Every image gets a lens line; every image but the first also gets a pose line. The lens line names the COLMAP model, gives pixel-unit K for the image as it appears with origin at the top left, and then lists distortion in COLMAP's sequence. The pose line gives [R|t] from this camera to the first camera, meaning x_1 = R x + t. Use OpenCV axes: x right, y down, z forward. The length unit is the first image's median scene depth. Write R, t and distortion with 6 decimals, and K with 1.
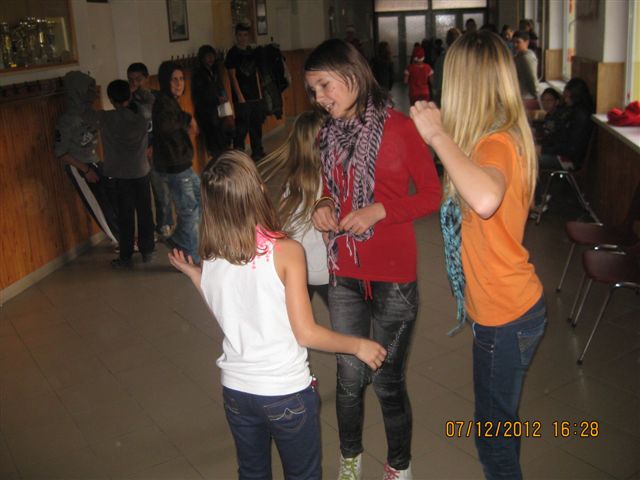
lens RADIAL K [[692.7, 0, 317.8], [0, 692.7, 238.0], [0, 0, 1]] dist [-0.100888, 0.000000]
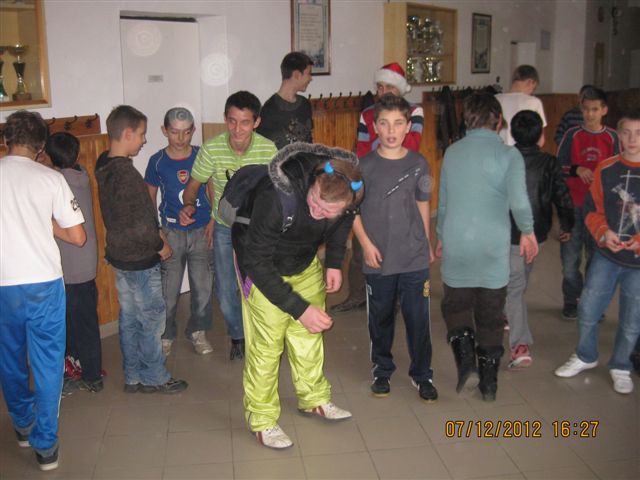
lens RADIAL K [[692.7, 0, 315.2], [0, 692.7, 241.7], [0, 0, 1]] dist [-0.100888, 0.000000]
pose [[0.897455, 0.158425, -0.411675, 0.143894], [-0.171346, 0.985195, 0.005596, -0.105827], [0.406467, 0.065517, 0.911314, 0.297694]]
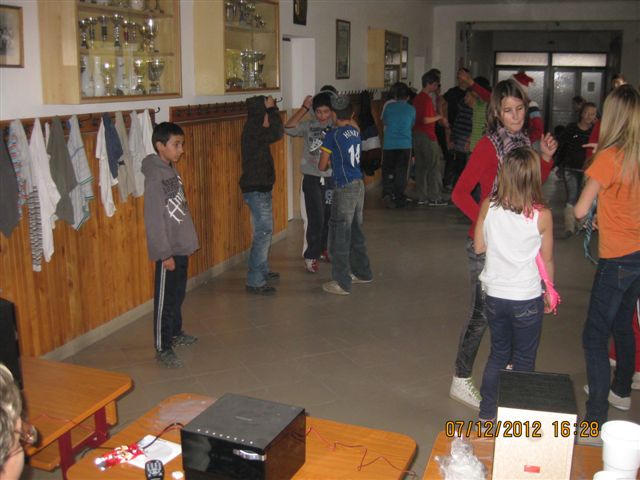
lens RADIAL K [[692.7, 0, 324.3], [0, 692.7, 243.3], [0, 0, 1]] dist [-0.100888, 0.000000]
pose [[0.989104, 0.081020, -0.122921, -0.065617], [-0.088037, 0.994719, -0.052763, 0.046518], [0.117997, 0.063009, 0.991013, -0.121103]]
